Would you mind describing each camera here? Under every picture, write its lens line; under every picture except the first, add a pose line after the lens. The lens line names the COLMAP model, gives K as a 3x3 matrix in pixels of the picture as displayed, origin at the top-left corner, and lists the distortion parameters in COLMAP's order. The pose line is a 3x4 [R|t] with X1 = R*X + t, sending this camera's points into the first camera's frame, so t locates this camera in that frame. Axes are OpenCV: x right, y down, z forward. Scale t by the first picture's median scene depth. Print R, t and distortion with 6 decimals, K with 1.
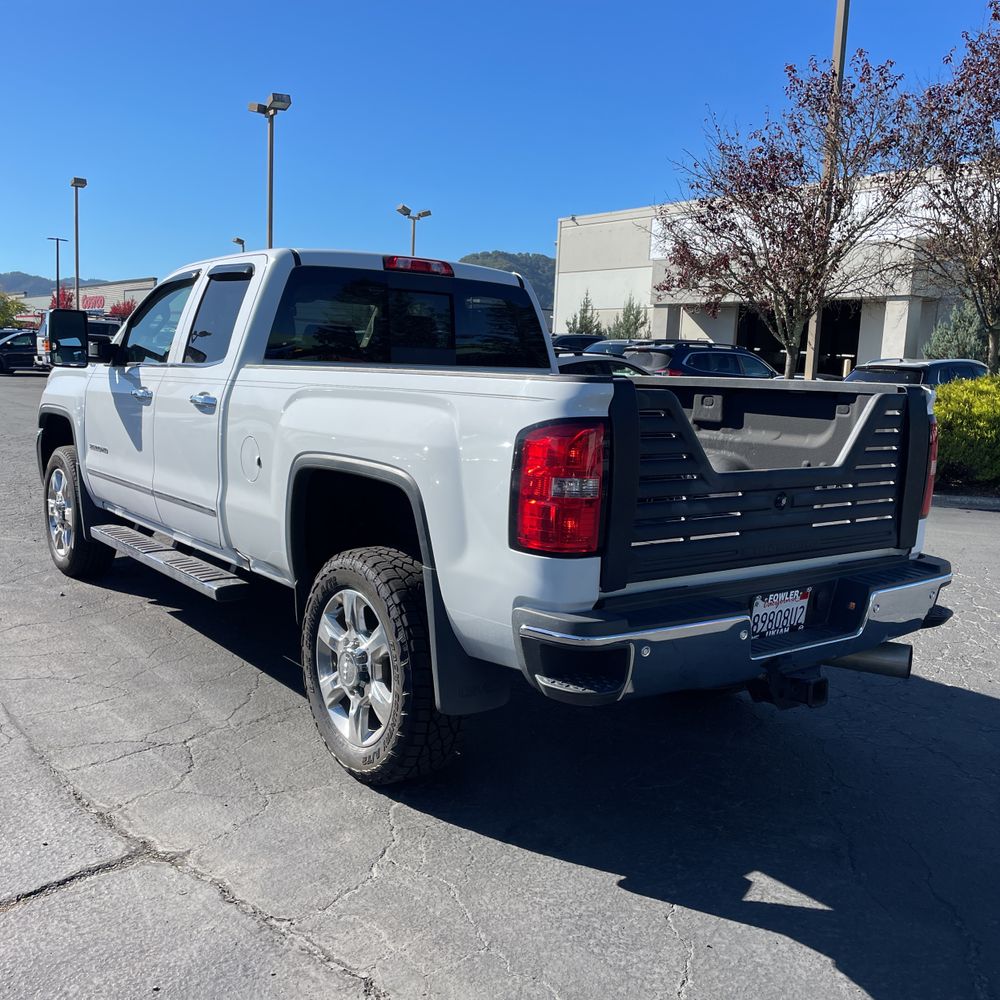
lens RADIAL K [[1002.7, 0, 501.0], [0, 1002.7, 505.7], [0, 0, 1]] dist [0.086148, -0.107724]
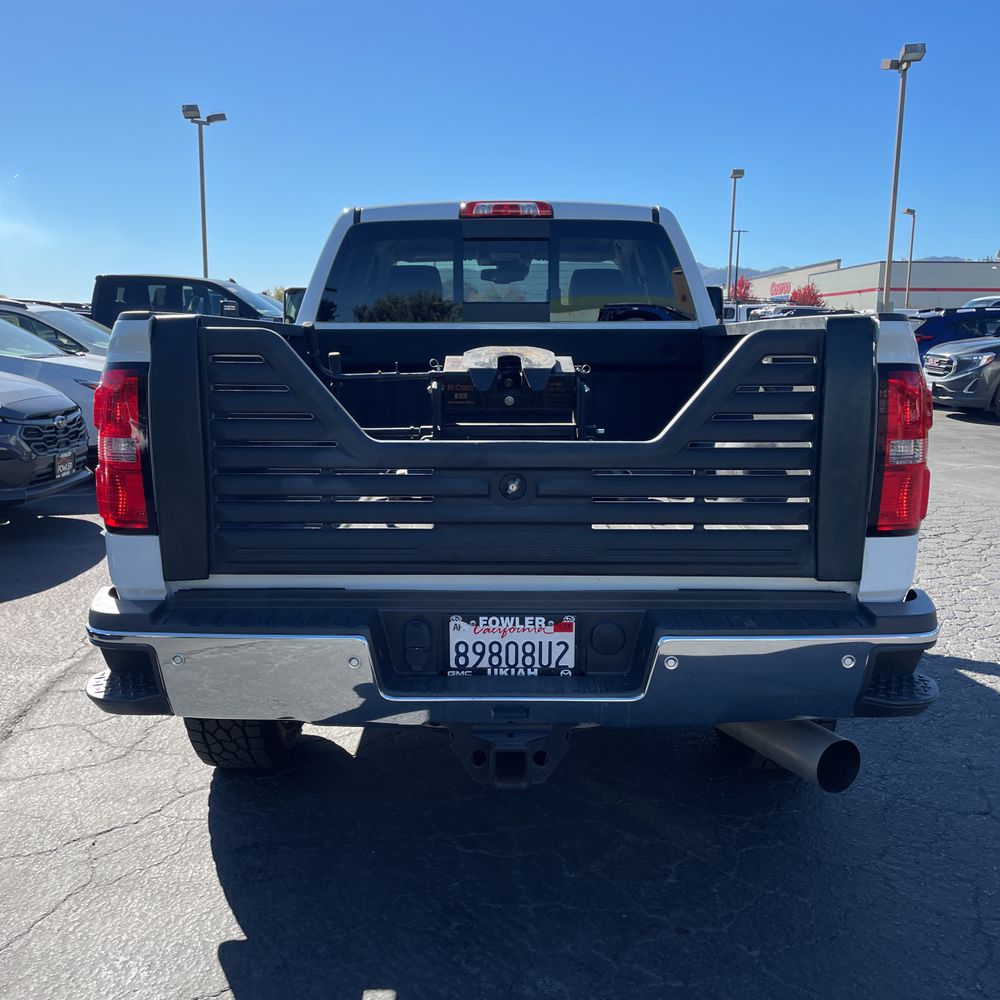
lens RADIAL K [[1002.7, 0, 501.0], [0, 1002.7, 505.7], [0, 0, 1]] dist [0.086148, -0.107724]
pose [[0.794169, 0.064213, -0.604295, 0.613366], [-0.054085, 0.997924, 0.034961, -0.013639], [0.605285, 0.004919, 0.795994, 0.389631]]
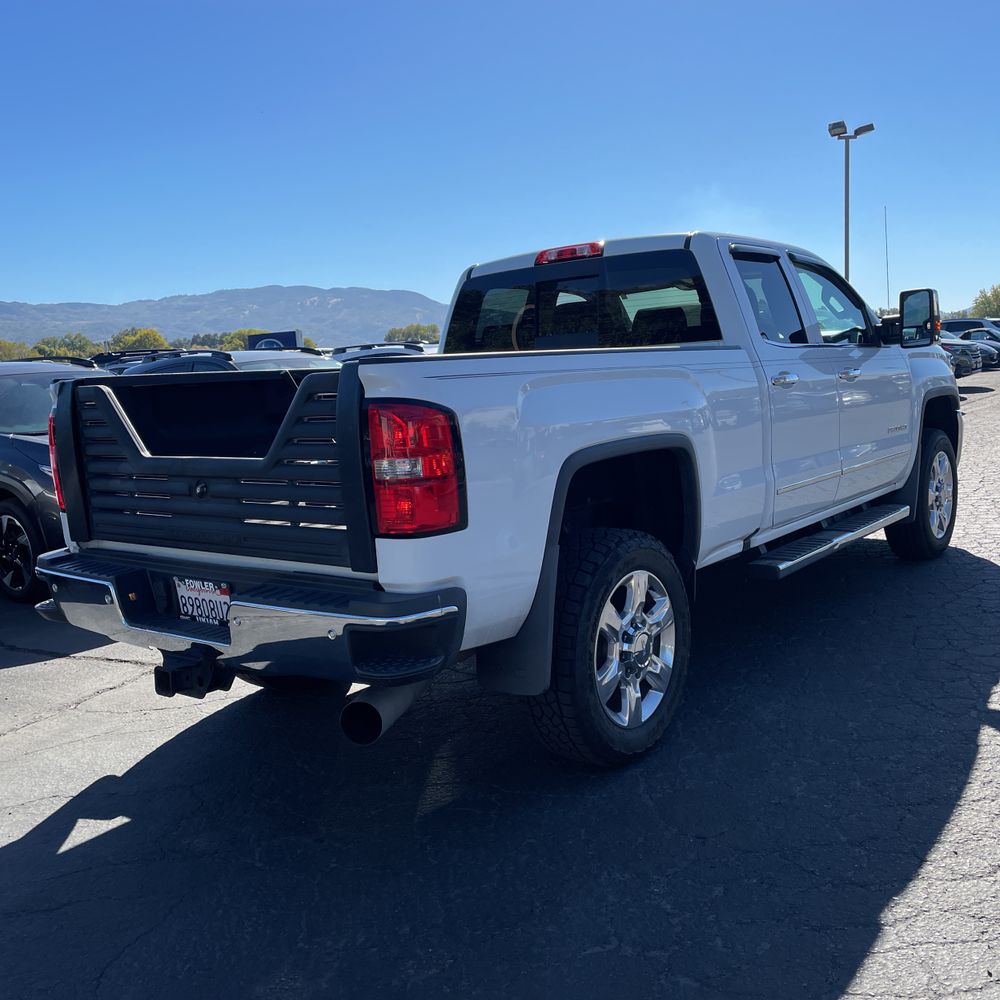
lens RADIAL K [[1010.1, 0, 488.2], [0, 1010.1, 498.0], [0, 0, 1]] dist [0.085496, -0.114228]
pose [[0.243037, 0.069784, -0.967504, 1.169718], [-0.067567, 0.996204, 0.054882, -0.062519], [0.967661, 0.052033, 0.246830, 0.908424]]
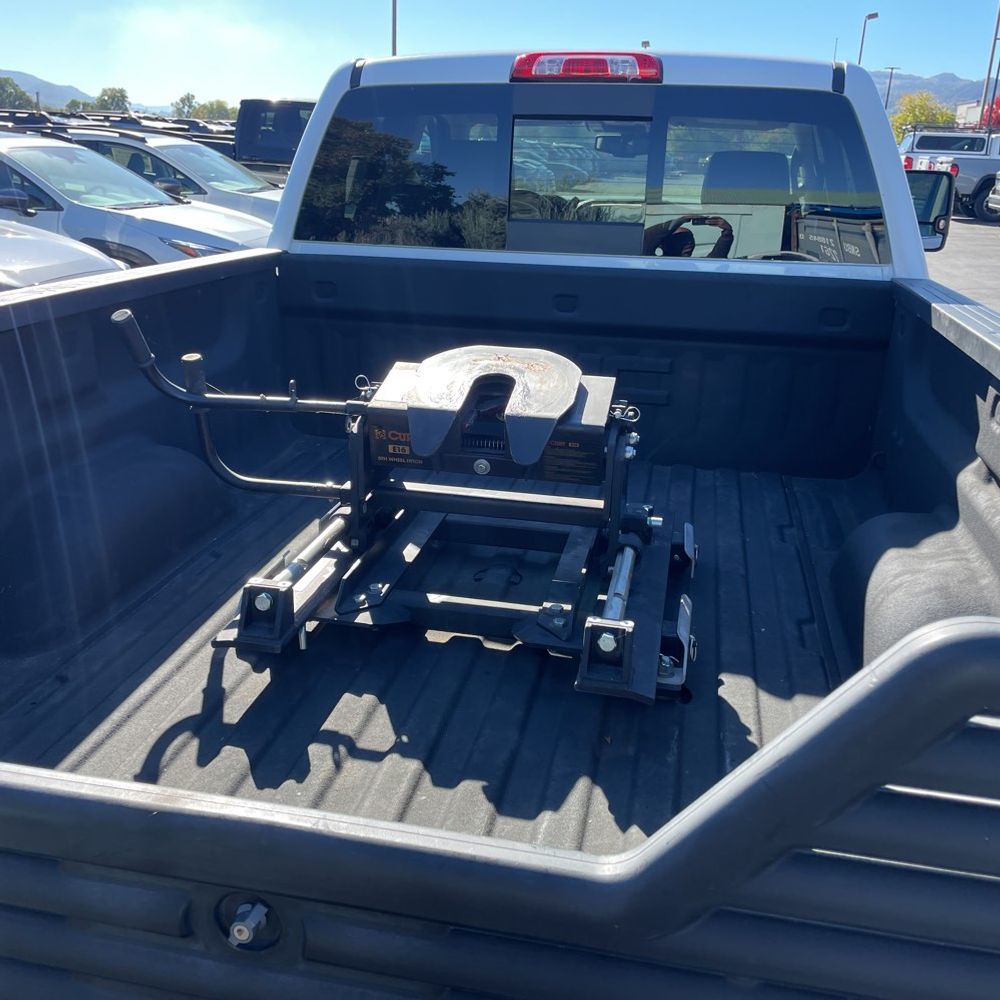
lens RADIAL K [[1006.1, 0, 494.3], [0, 1006.1, 482.7], [0, 0, 1]] dist [0.093989, -0.122944]
pose [[0.655661, 0.215646, -0.723606, 0.439228], [-0.103299, 0.974956, 0.196953, -0.161643], [0.747956, -0.054387, 0.661516, 0.773182]]
